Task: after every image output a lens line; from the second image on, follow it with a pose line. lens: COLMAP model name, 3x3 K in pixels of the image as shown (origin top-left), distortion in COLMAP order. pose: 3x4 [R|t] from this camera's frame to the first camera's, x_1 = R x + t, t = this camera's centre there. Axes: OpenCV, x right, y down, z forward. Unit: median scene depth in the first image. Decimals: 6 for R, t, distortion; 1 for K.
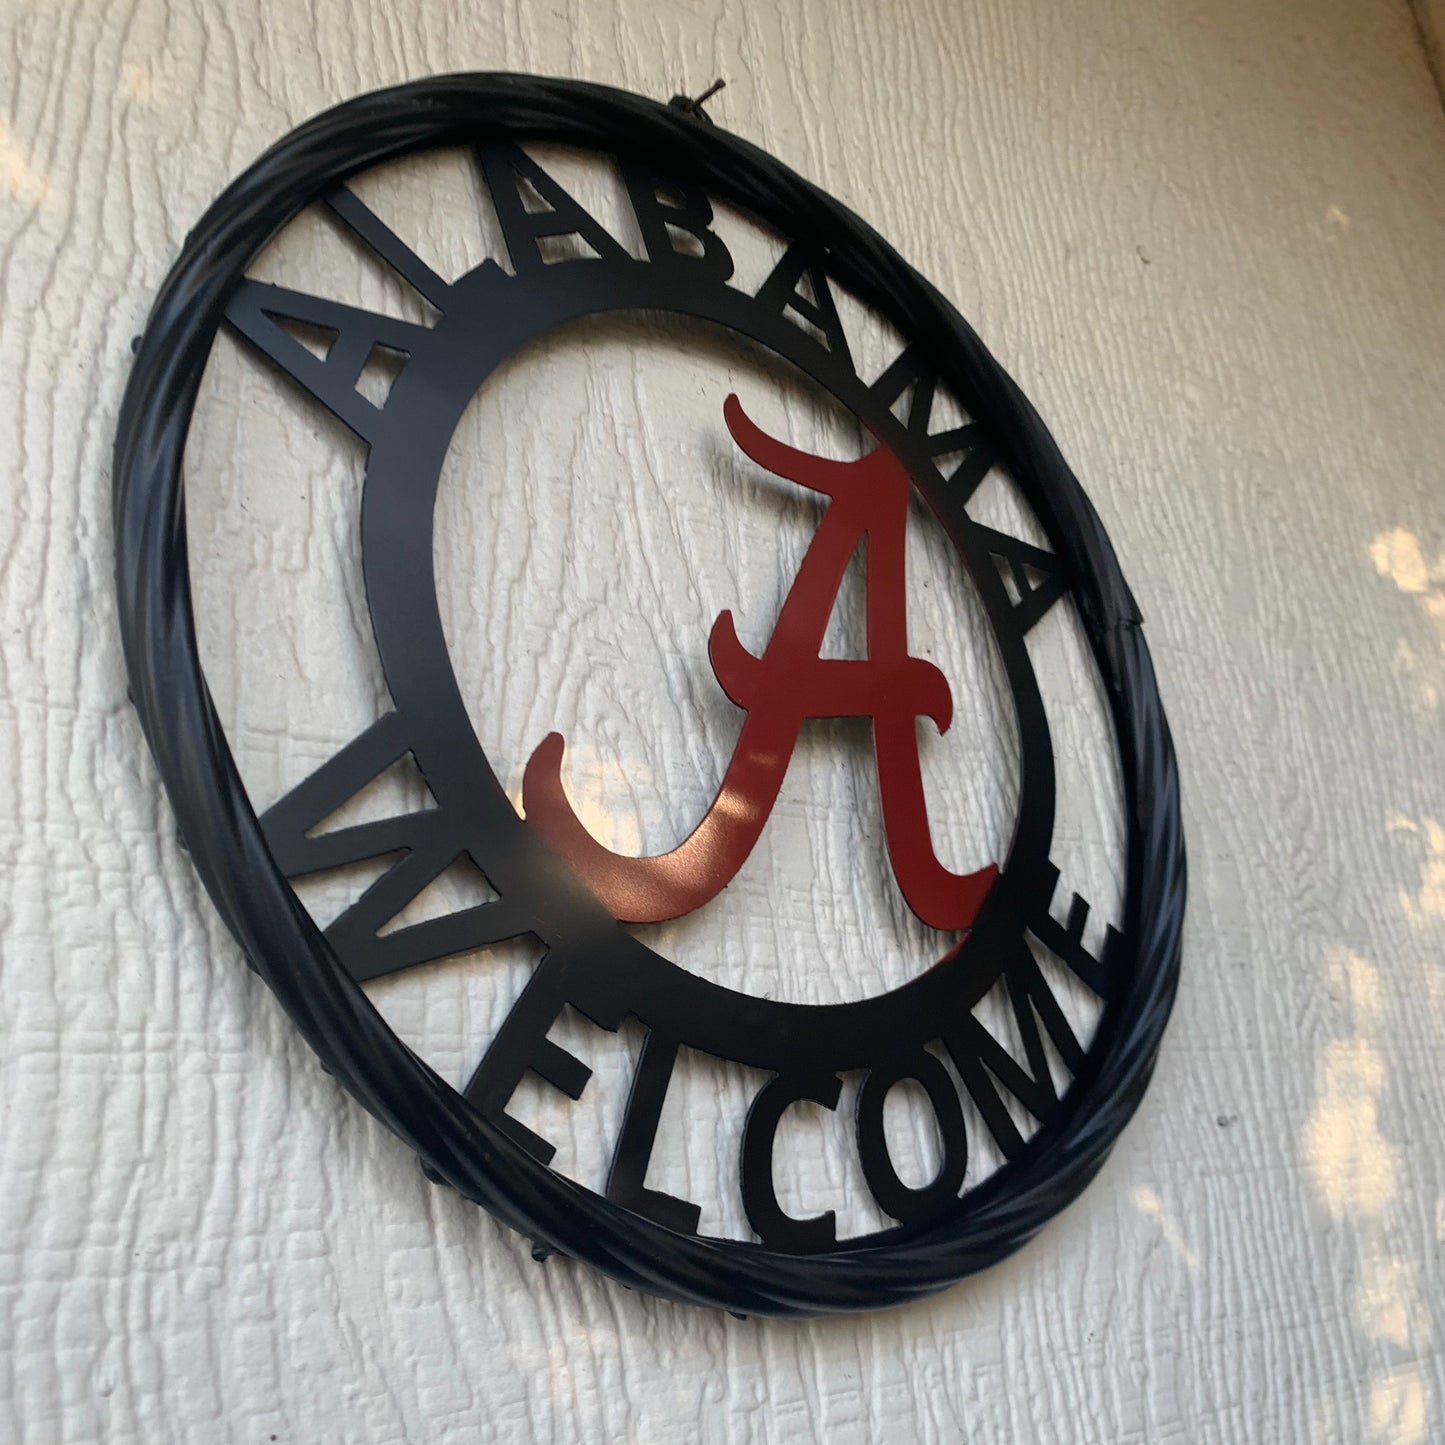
lens RADIAL K [[1477.6, 0, 722.5], [0, 1477.6, 722.5], [0, 0, 1]] dist [-0.001748, 0.005371]
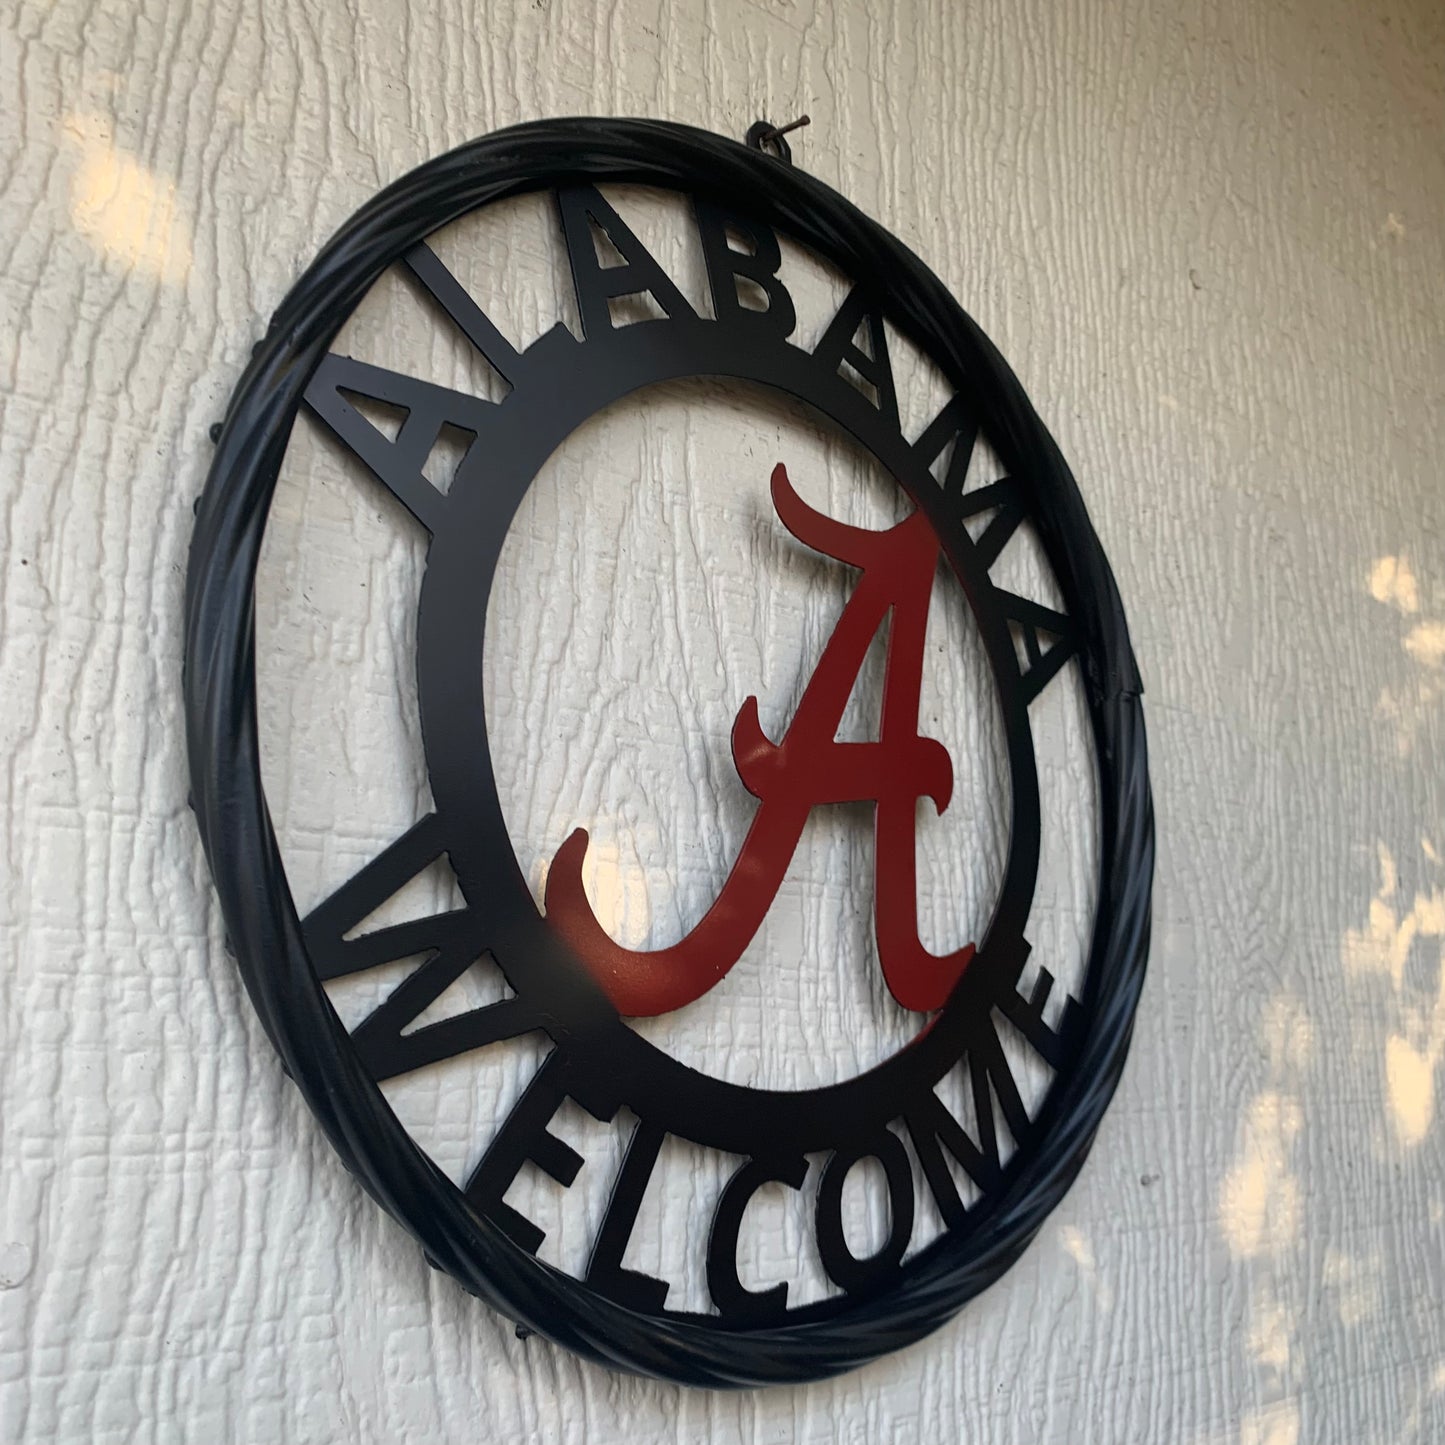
lens RADIAL K [[1477.6, 0, 722.5], [0, 1477.6, 722.5], [0, 0, 1]] dist [-0.001748, 0.005371]
pose [[0.992696, 0.116337, 0.031929, -0.049652], [-0.119316, 0.985888, 0.117428, -0.180480], [-0.017818, -0.120380, 0.992568, -0.028727]]
